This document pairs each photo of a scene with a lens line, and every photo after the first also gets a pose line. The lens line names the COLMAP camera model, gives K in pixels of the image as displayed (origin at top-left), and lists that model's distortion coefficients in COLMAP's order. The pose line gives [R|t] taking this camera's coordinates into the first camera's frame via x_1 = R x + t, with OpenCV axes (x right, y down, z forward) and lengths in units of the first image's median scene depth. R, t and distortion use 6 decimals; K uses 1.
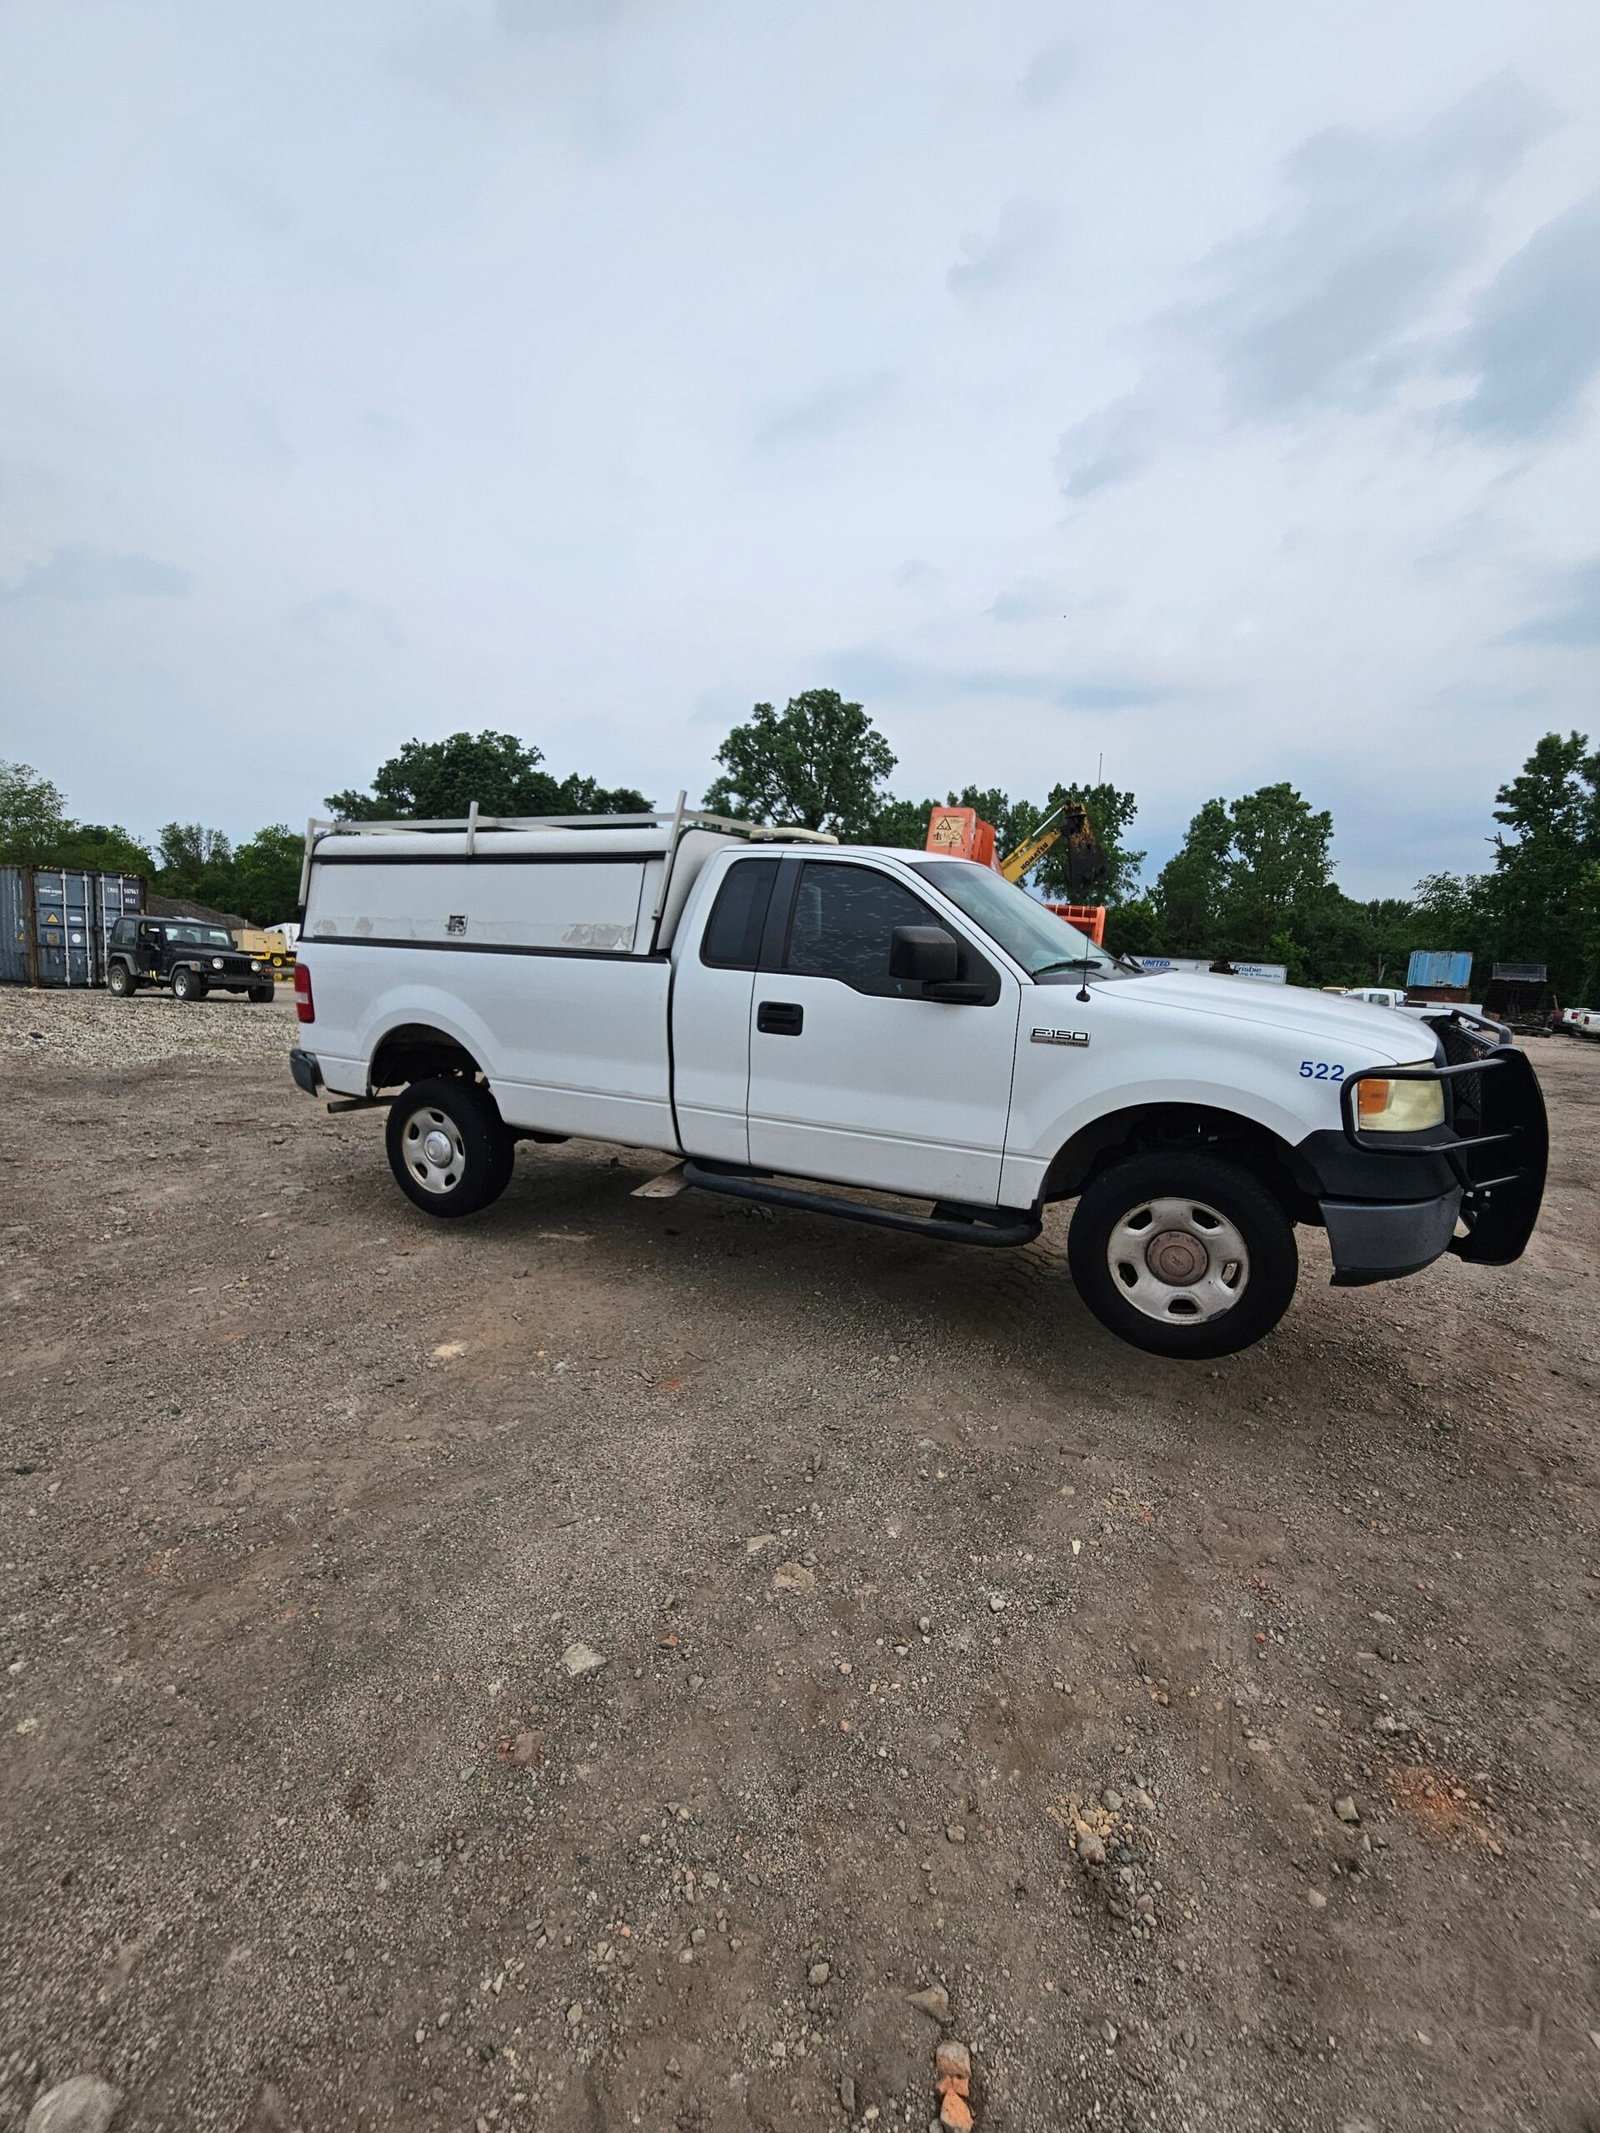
lens RADIAL K [[879.2, 0, 810.3], [0, 879.2, 1080.1], [0, 0, 1]] dist [0.001997, -0.000314]
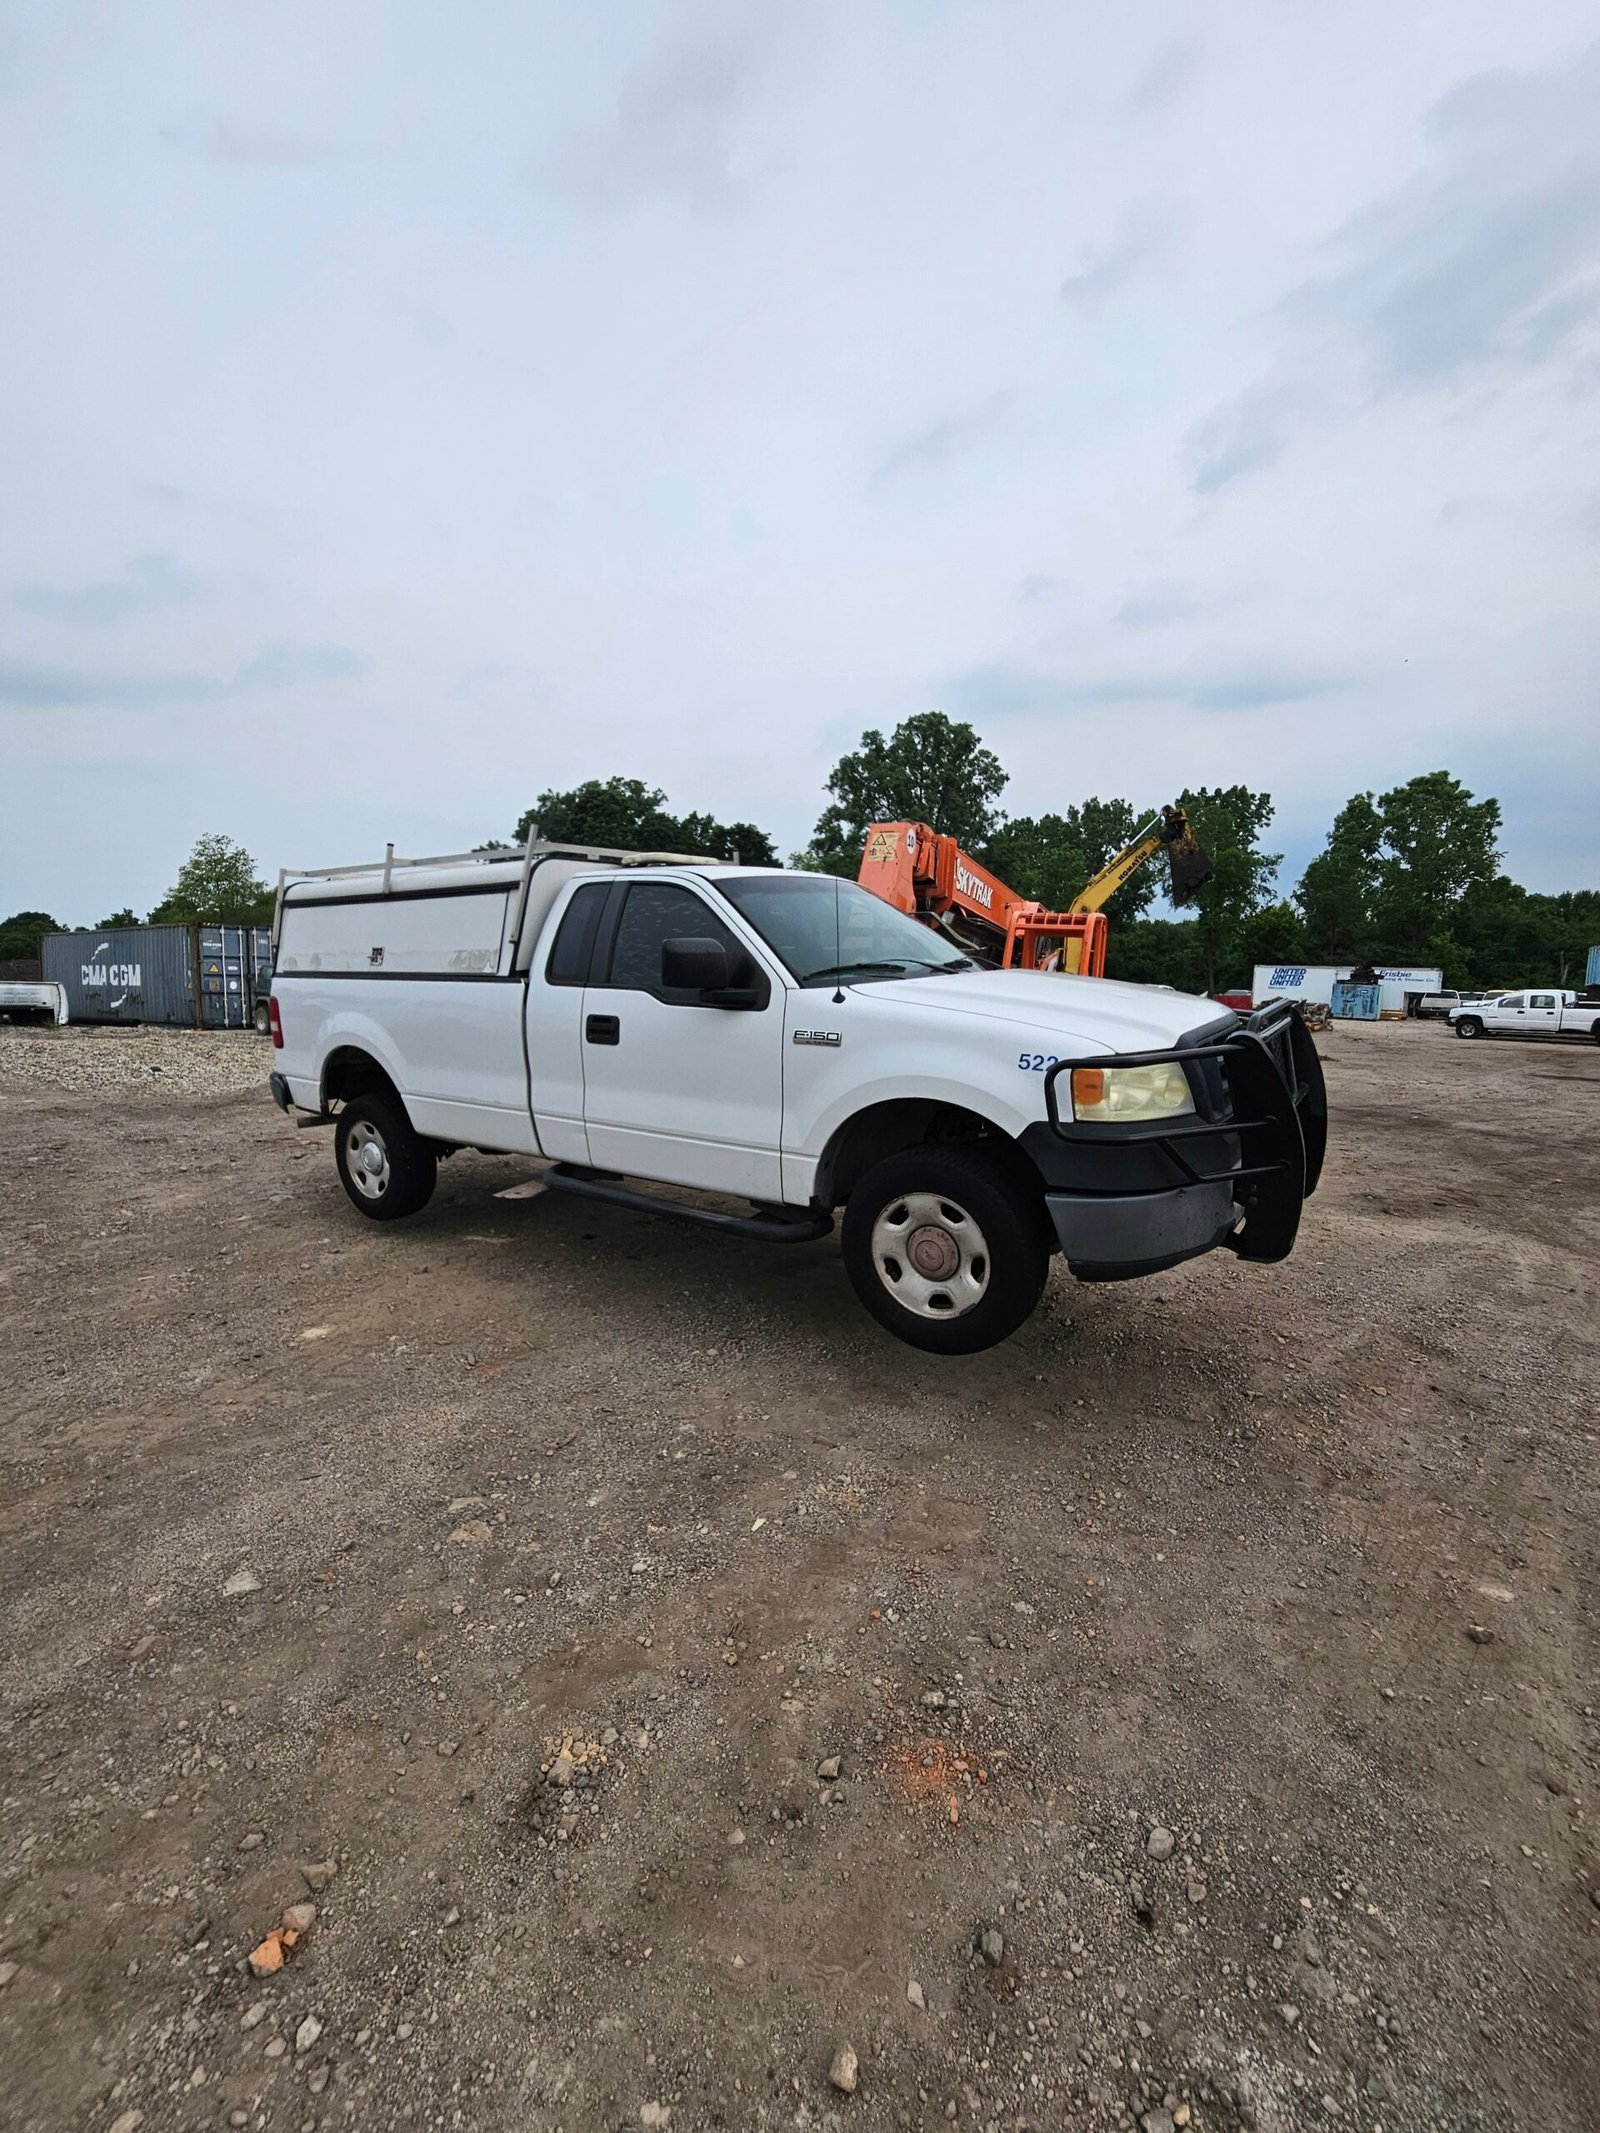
lens RADIAL K [[879.2, 0, 808.7], [0, 879.2, 1079.5], [0, 0, 1]] dist [0.001997, -0.000314]
pose [[0.988445, -0.019841, -0.150276, 0.286249], [0.015618, 0.999451, -0.029226, 0.020196], [0.150773, 0.026542, 0.988212, -0.016540]]
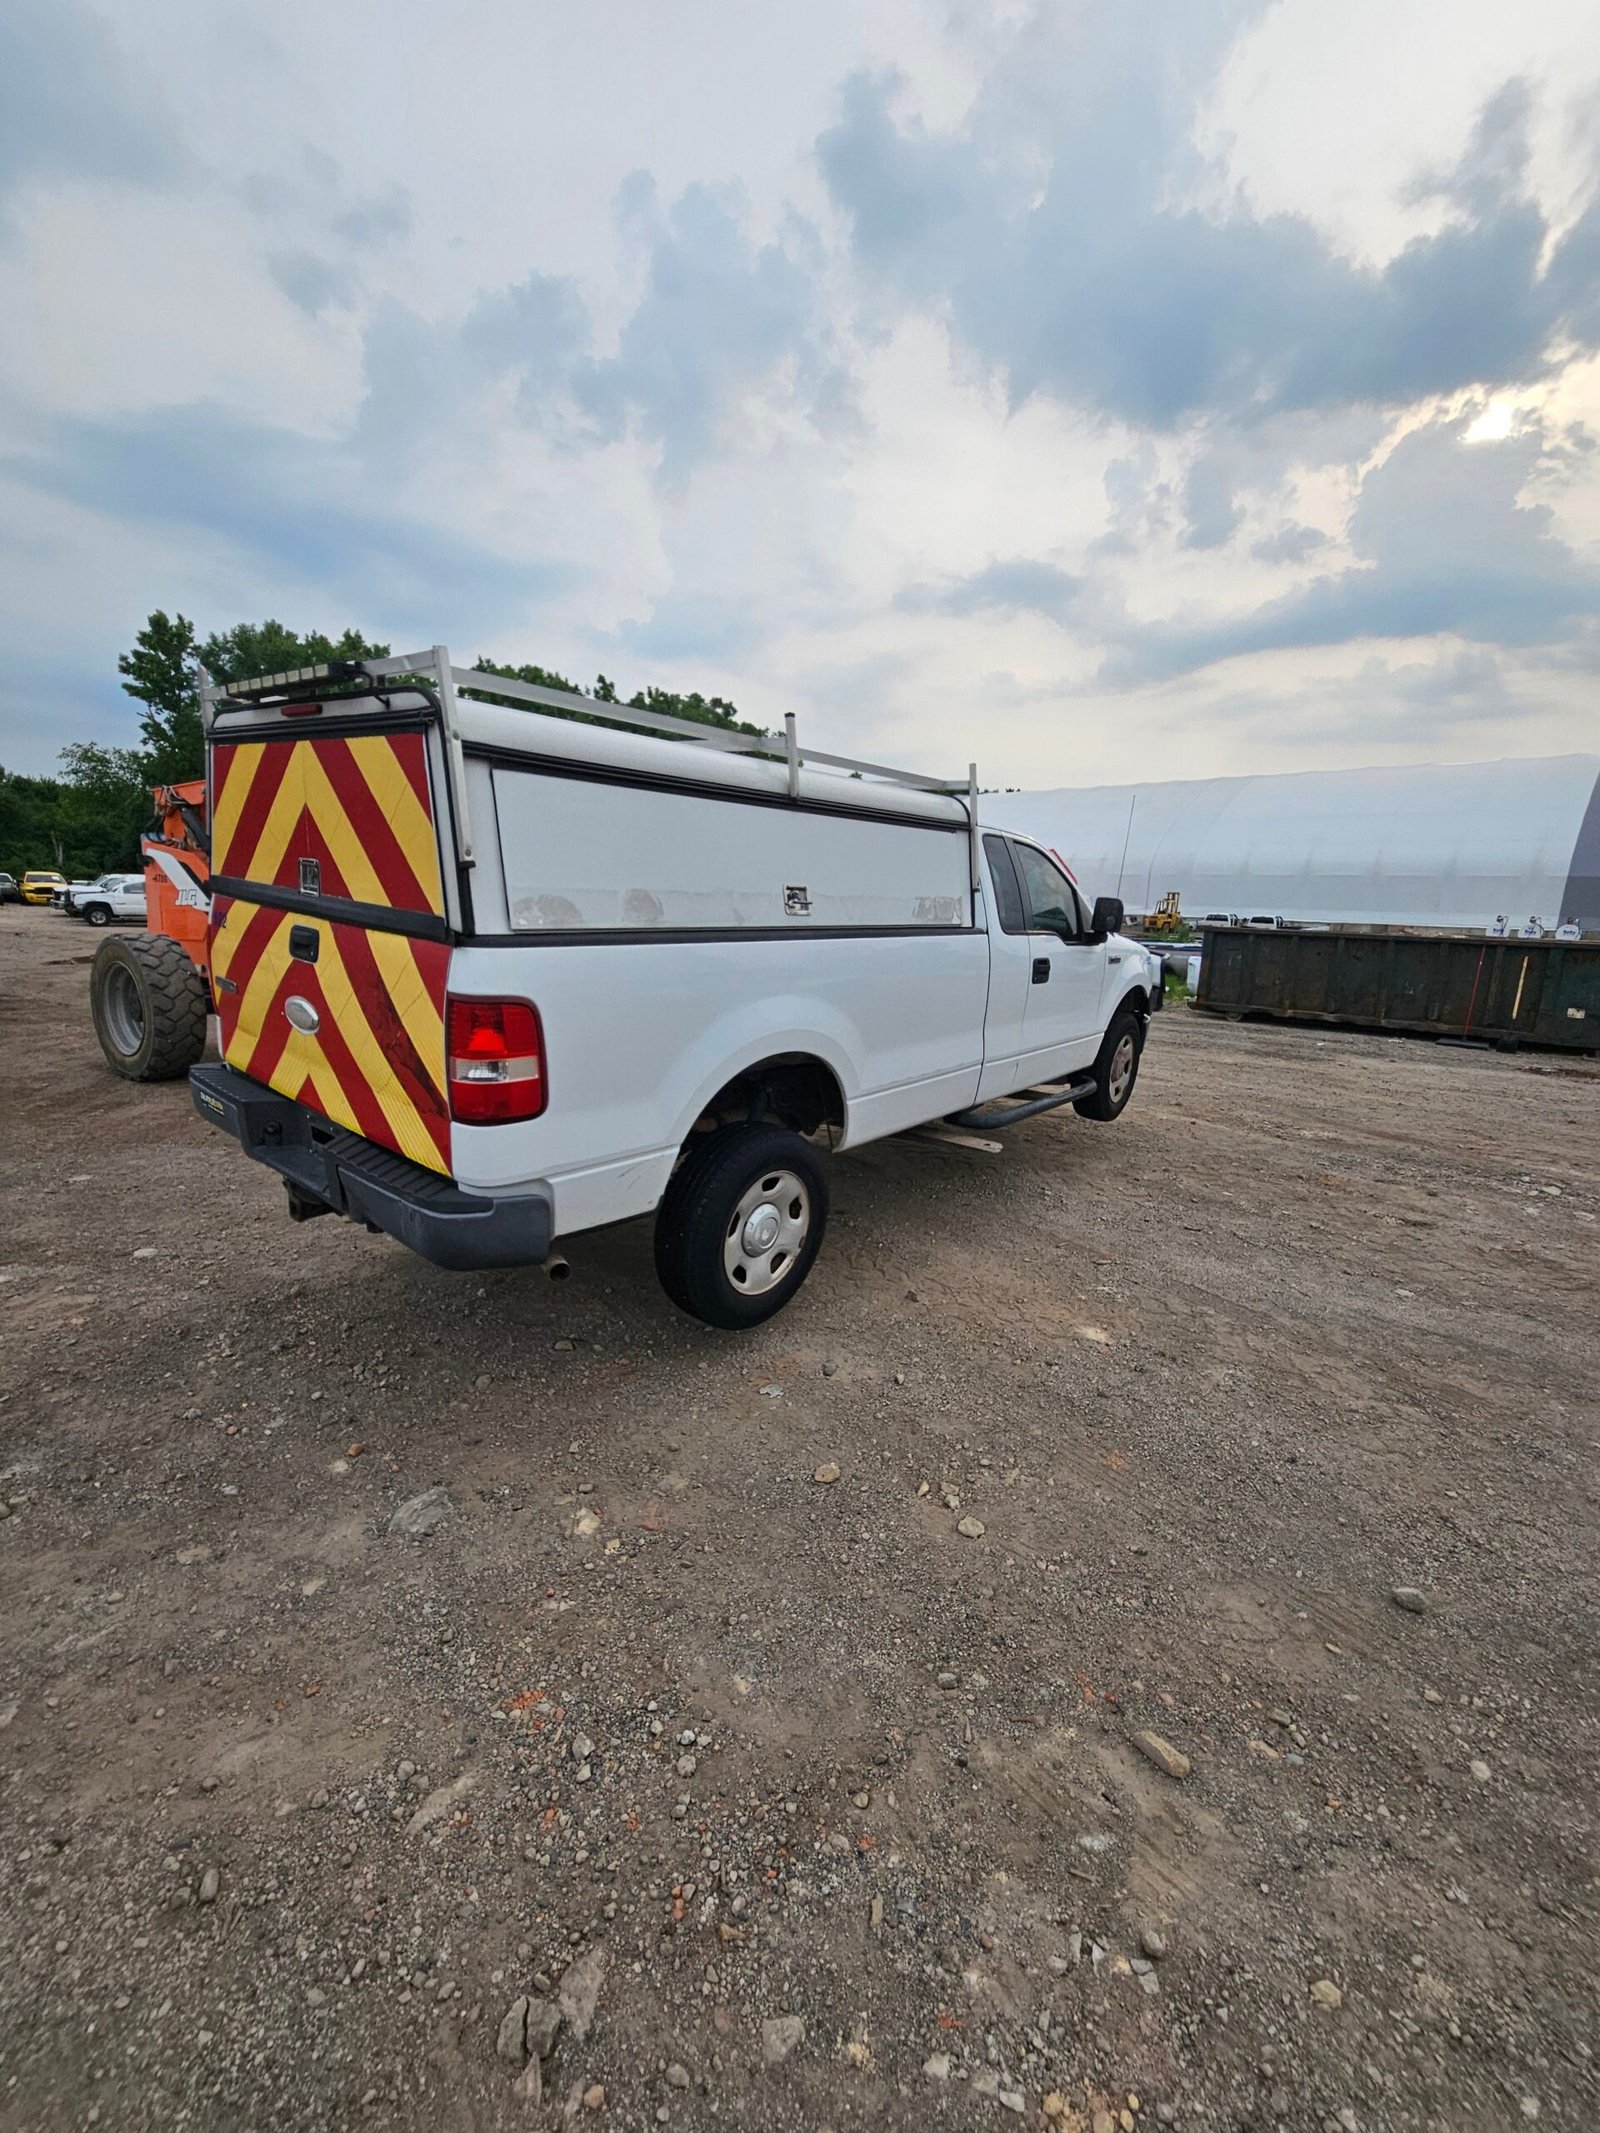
lens RADIAL K [[879.2, 0, 811.8], [0, 879.2, 1062.7], [0, 0, 1]] dist [0.001997, -0.000314]
pose [[0.227848, -0.225455, 0.947236, -1.025229], [0.111202, 0.972484, 0.204716, -0.181705], [-0.967326, 0.058690, 0.246650, 0.775918]]
